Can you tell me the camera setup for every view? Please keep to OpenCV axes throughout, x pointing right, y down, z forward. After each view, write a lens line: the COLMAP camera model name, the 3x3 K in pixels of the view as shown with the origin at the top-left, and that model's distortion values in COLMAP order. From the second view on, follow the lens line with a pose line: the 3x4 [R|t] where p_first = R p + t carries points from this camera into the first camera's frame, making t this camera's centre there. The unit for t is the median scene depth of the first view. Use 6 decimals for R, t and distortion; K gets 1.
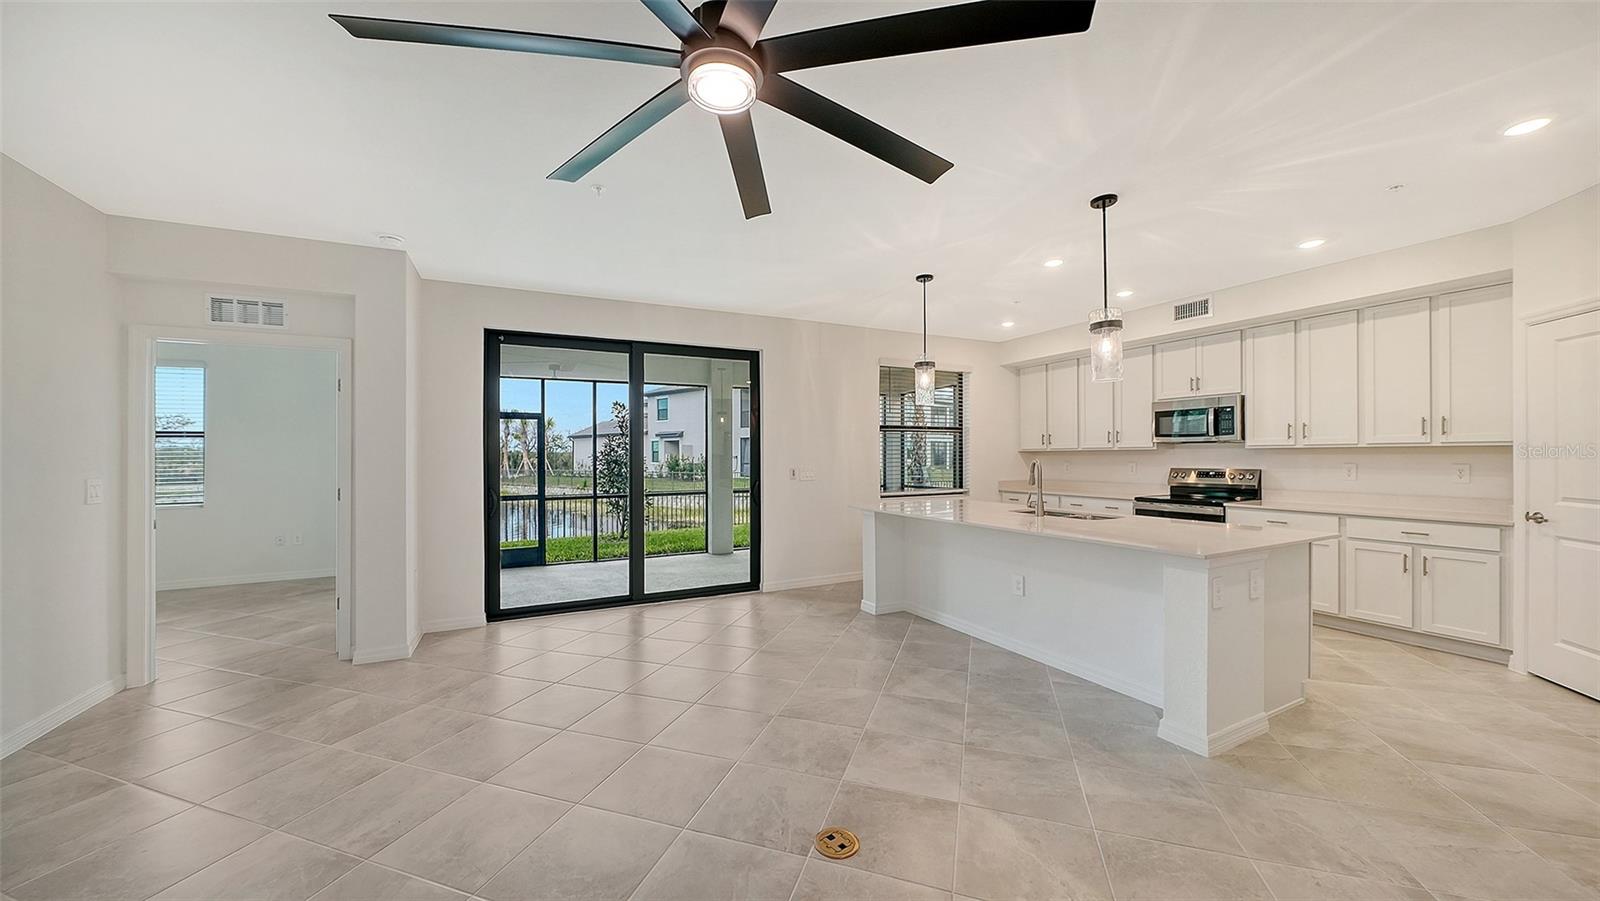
lens RADIAL K [[562.9, 0, 799.5], [0, 562.9, 457.2], [0, 0, 1]] dist [-0.000969, -0.000702]
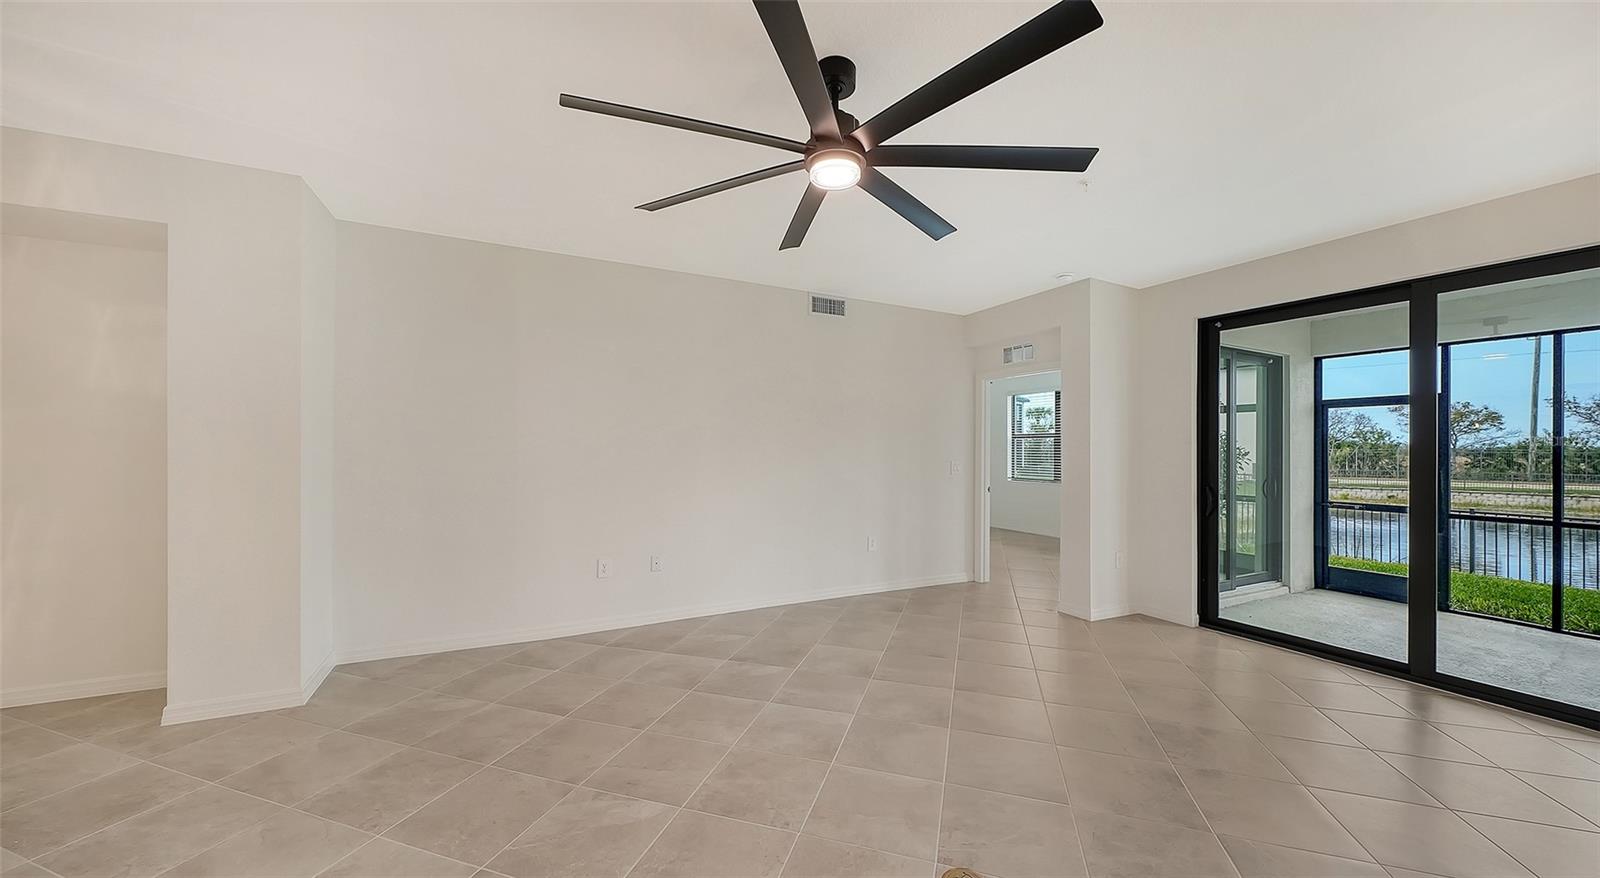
lens RADIAL K [[562.7, 0, 797.4], [0, 562.7, 452.3], [0, 0, 1]] dist [-0.003968, -0.000188]
pose [[0.010251, 0.011422, -0.999882, 0.373586], [-0.014149, 0.999836, 0.011276, -0.002216], [0.999847, 0.014032, 0.010411, 0.288537]]
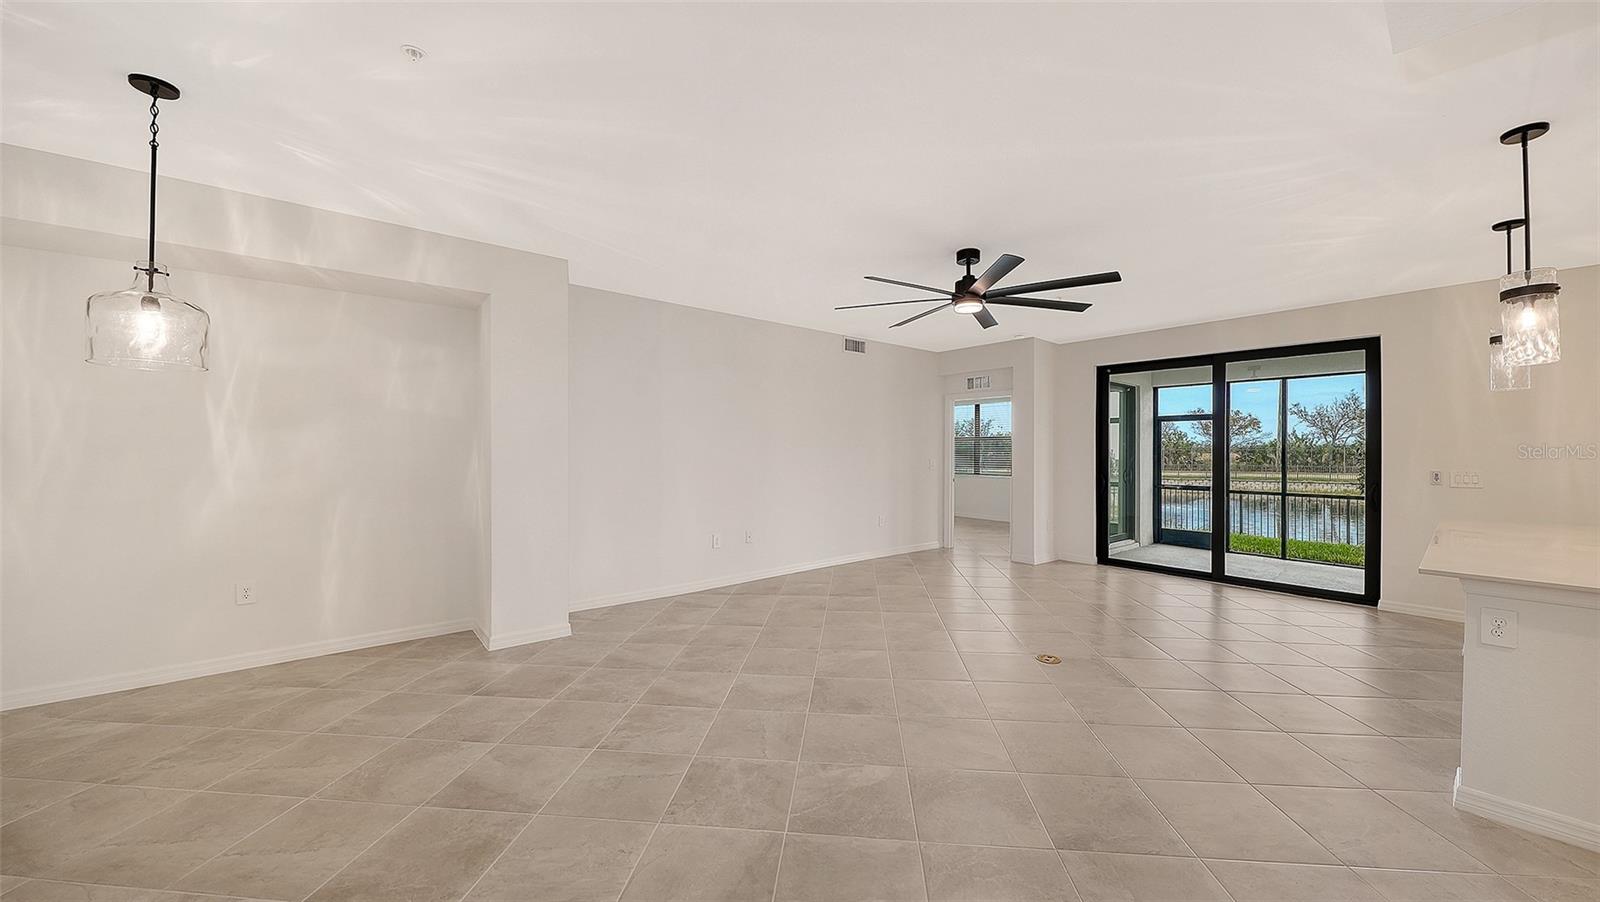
lens RADIAL K [[562.9, 0, 799.5], [0, 562.9, 457.7], [0, 0, 1]] dist [-0.000969, -0.000702]
pose [[0.222063, 0.020389, -0.974819, 0.681446], [-0.010711, 0.999772, 0.018470, -0.005795], [0.974974, 0.006340, 0.222231, -0.093632]]
